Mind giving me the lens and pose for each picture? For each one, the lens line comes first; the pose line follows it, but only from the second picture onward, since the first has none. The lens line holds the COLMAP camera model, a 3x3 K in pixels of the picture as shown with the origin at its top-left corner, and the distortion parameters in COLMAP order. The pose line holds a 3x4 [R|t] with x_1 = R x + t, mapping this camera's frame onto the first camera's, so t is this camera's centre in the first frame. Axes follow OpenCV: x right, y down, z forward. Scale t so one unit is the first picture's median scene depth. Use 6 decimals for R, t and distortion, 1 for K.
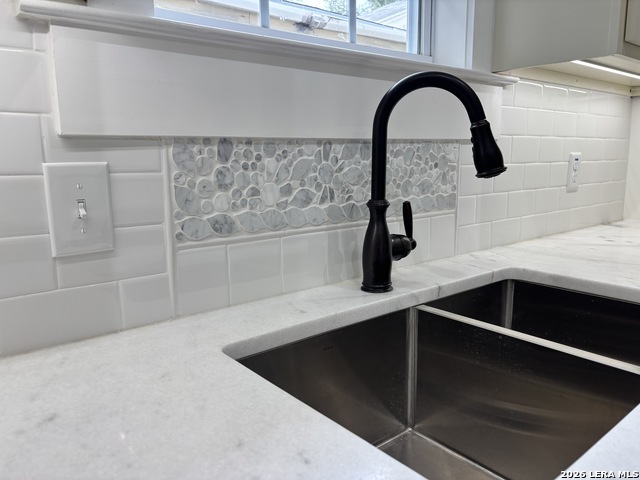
lens RADIAL K [[493.6, 0, 320.1], [0, 493.6, 214.5], [0, 0, 1]] dist [0.005015, -0.000014]
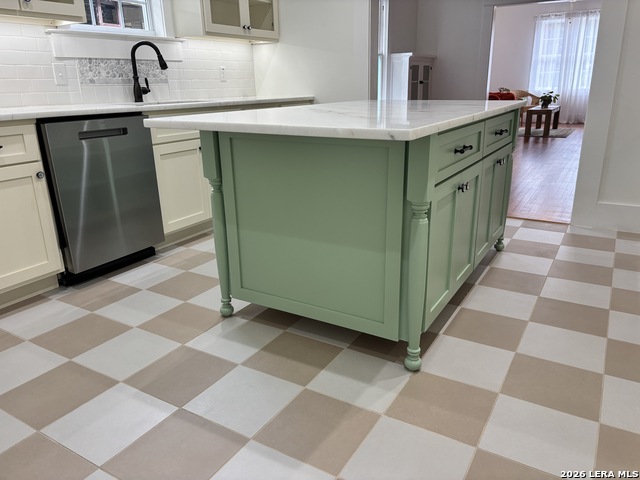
lens RADIAL K [[481.3, 0, 333.0], [0, 481.3, 240.8], [0, 0, 1]] dist [0.002146, -0.005792]
pose [[0.937317, -0.113740, 0.329392, 0.186822], [0.048227, 0.978478, 0.200638, 0.557098], [-0.345124, -0.172176, 0.922629, -3.247651]]
